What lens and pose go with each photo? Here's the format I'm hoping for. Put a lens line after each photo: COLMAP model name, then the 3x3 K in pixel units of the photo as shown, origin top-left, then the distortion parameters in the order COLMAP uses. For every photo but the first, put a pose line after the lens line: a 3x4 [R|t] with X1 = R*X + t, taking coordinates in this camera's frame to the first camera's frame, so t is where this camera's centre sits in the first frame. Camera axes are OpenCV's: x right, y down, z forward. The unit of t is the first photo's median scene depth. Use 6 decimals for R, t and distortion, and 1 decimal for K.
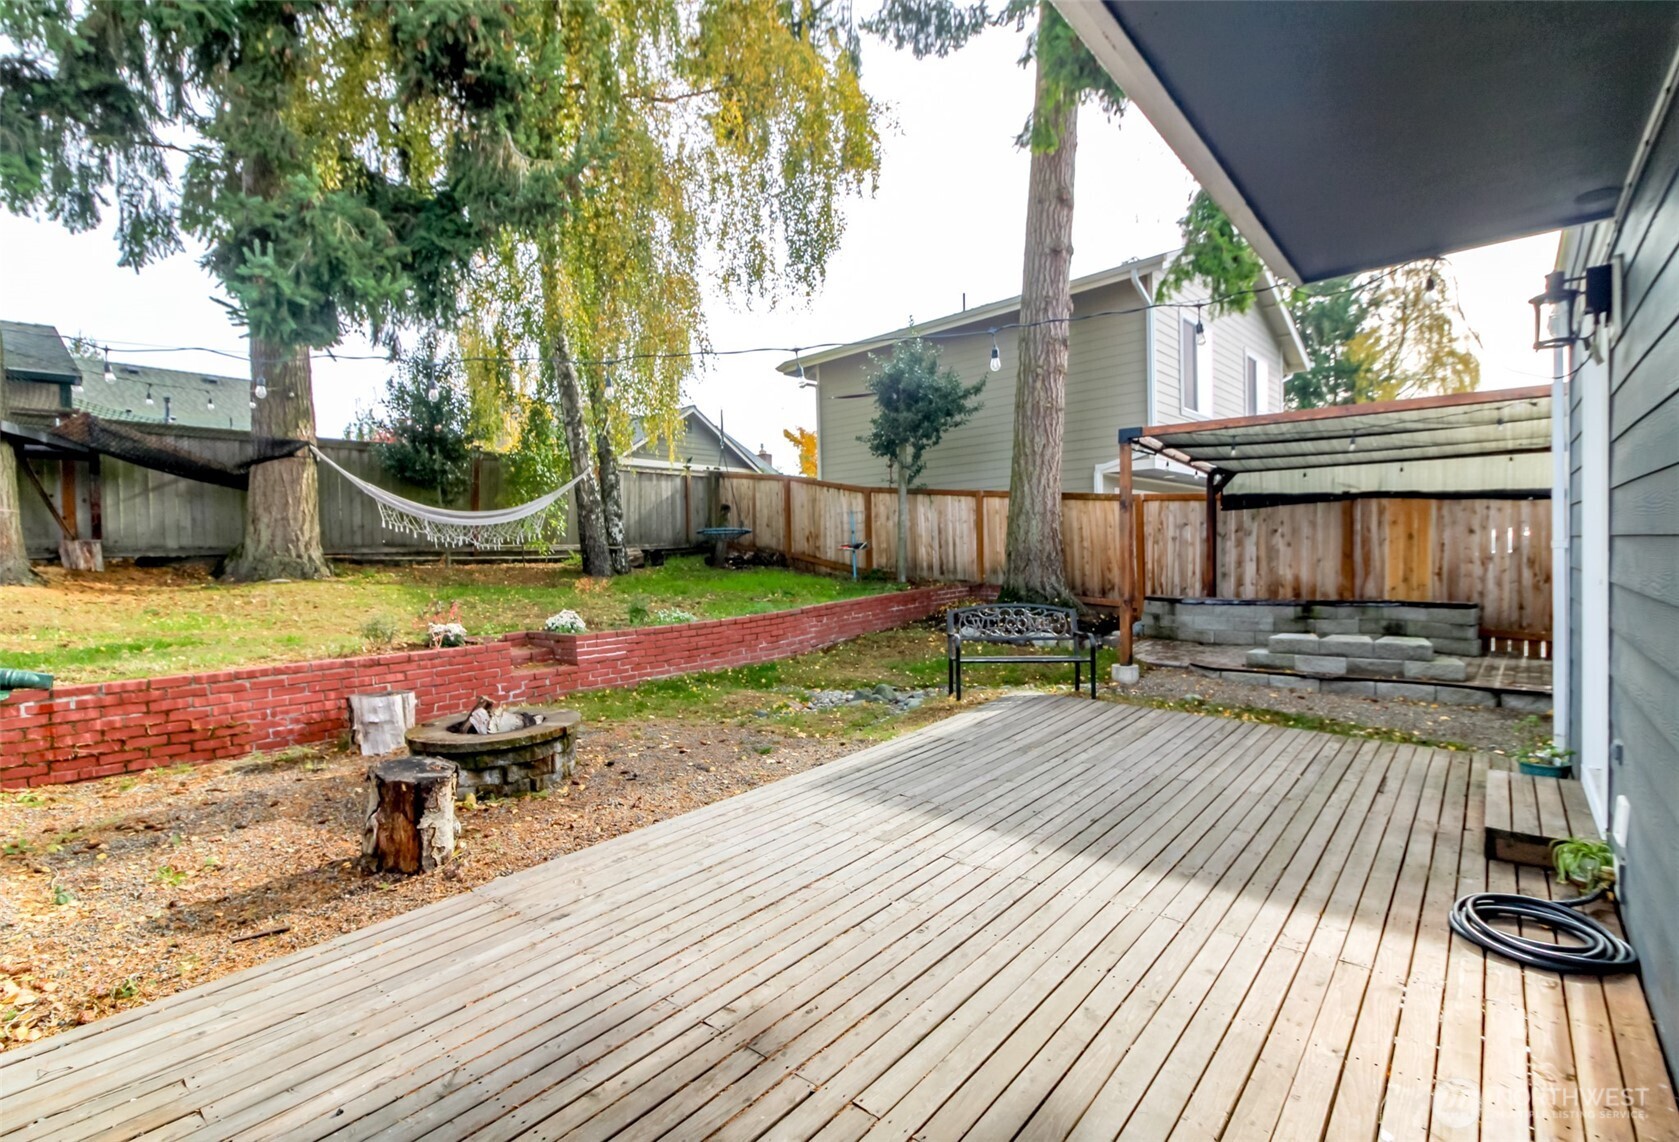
lens RADIAL K [[766.4, 0, 833.2], [0, 766.4, 571.5], [0, 0, 1]] dist [0.009698, -0.003295]
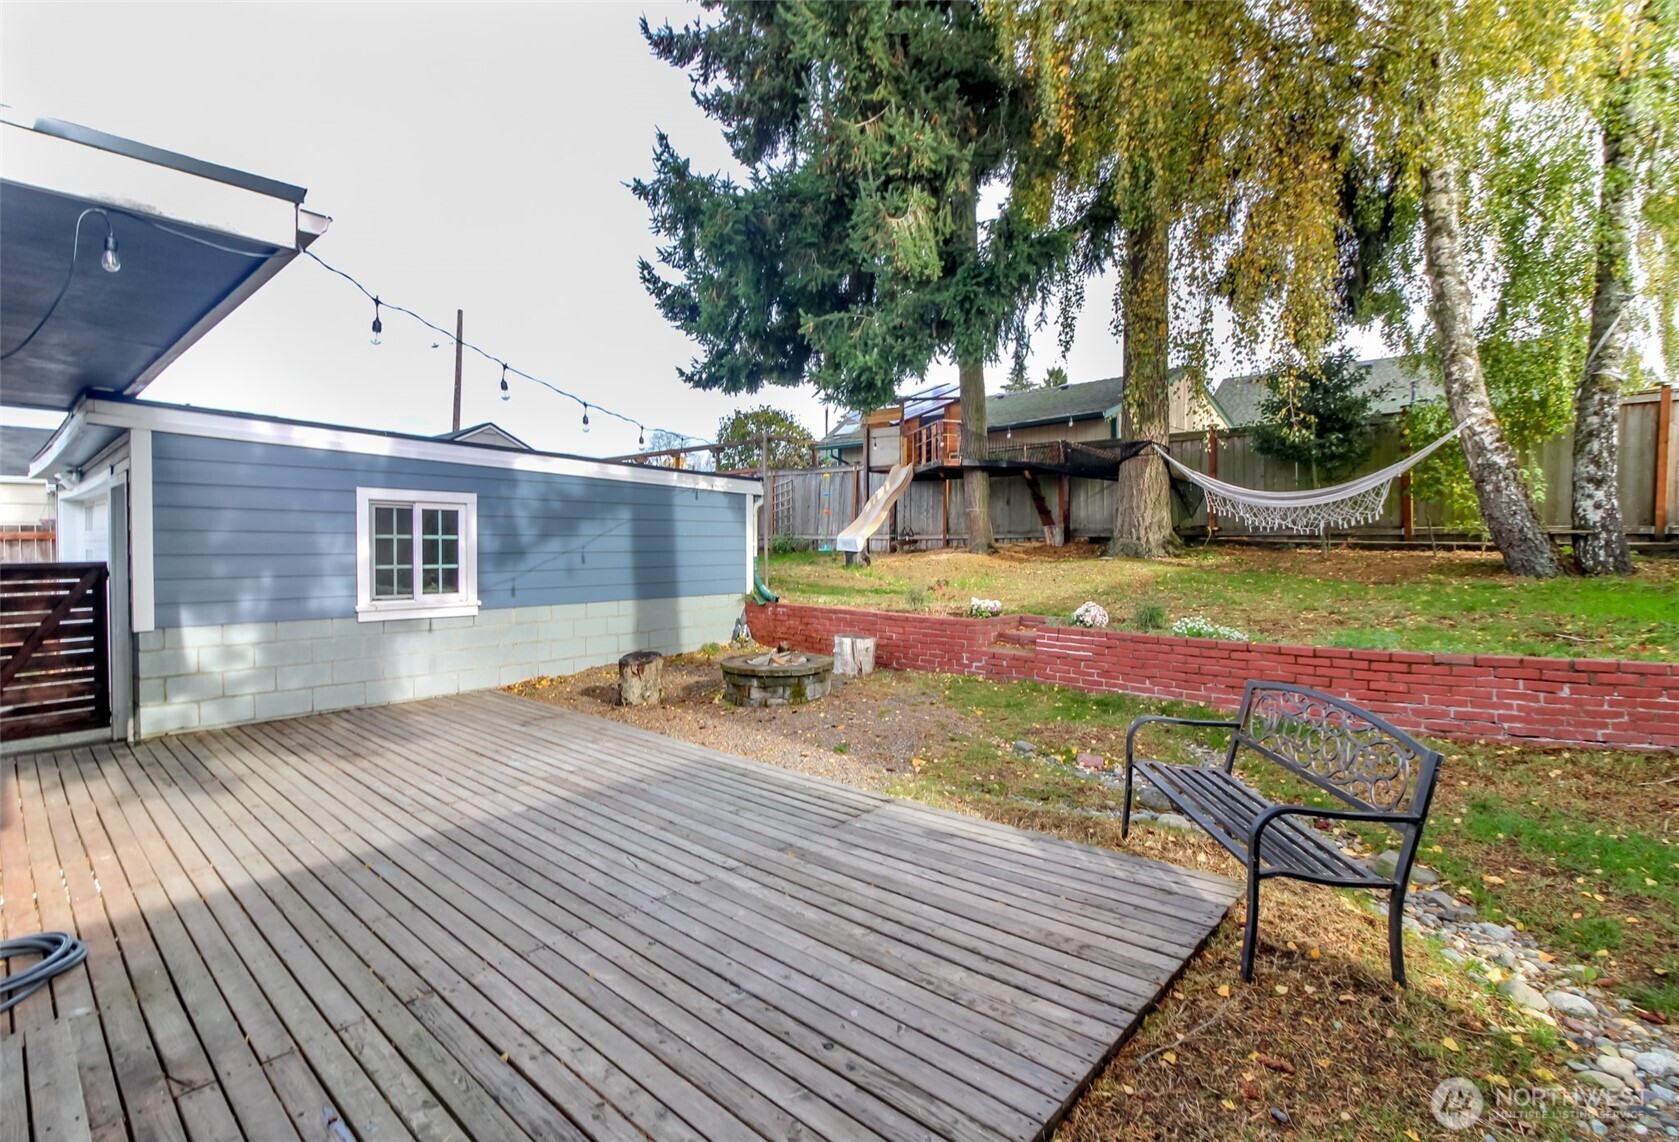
lens RADIAL K [[766.4, 0, 831.6], [0, 766.4, 563.9], [0, 0, 1]] dist [0.009698, -0.003295]
pose [[-0.023580, 0.053966, -0.998264, 0.517376], [-0.025385, 0.998188, 0.054562, -0.035442], [0.999400, 0.026627, -0.022167, 0.585159]]
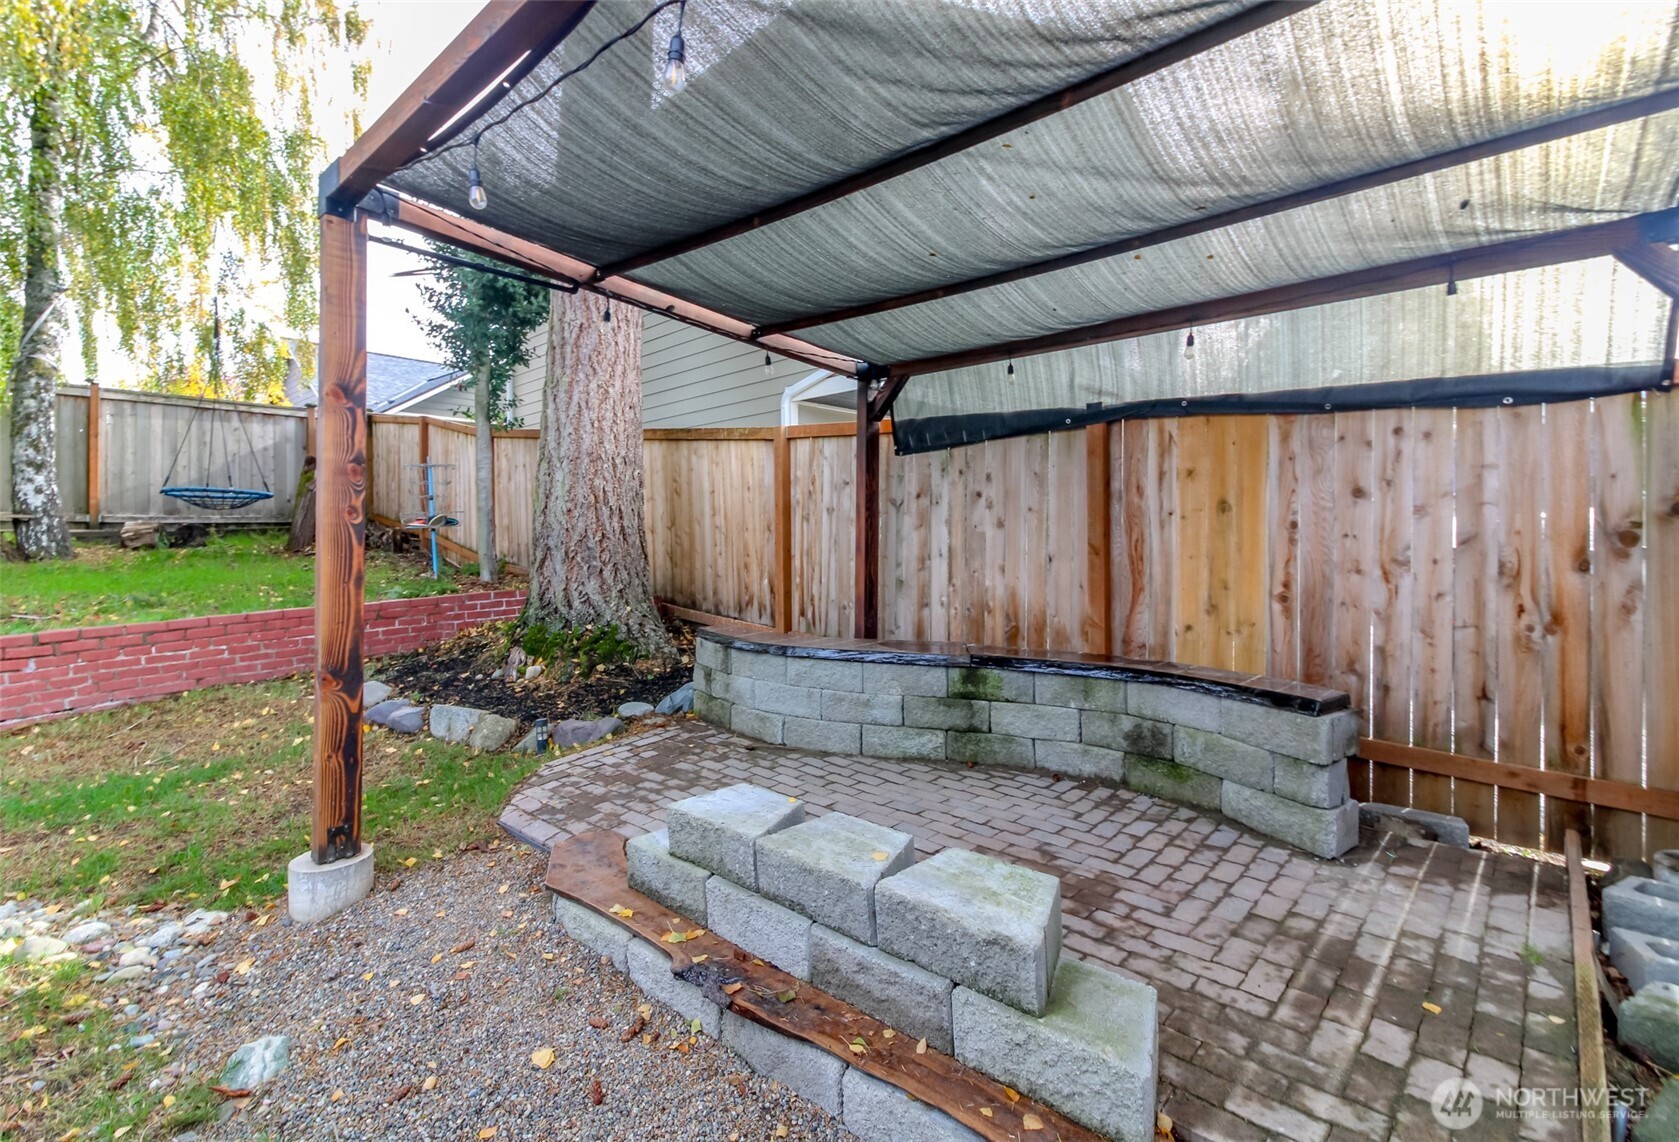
lens RADIAL K [[766.4, 0, 815.4], [0, 766.4, 549.8], [0, 0, 1]] dist [0.009698, -0.003295]
pose [[0.999822, 0.015294, -0.011061, 0.516774], [-0.015364, 0.999862, -0.006260, -0.015294], [0.010963, 0.006429, 0.999919, 0.562093]]
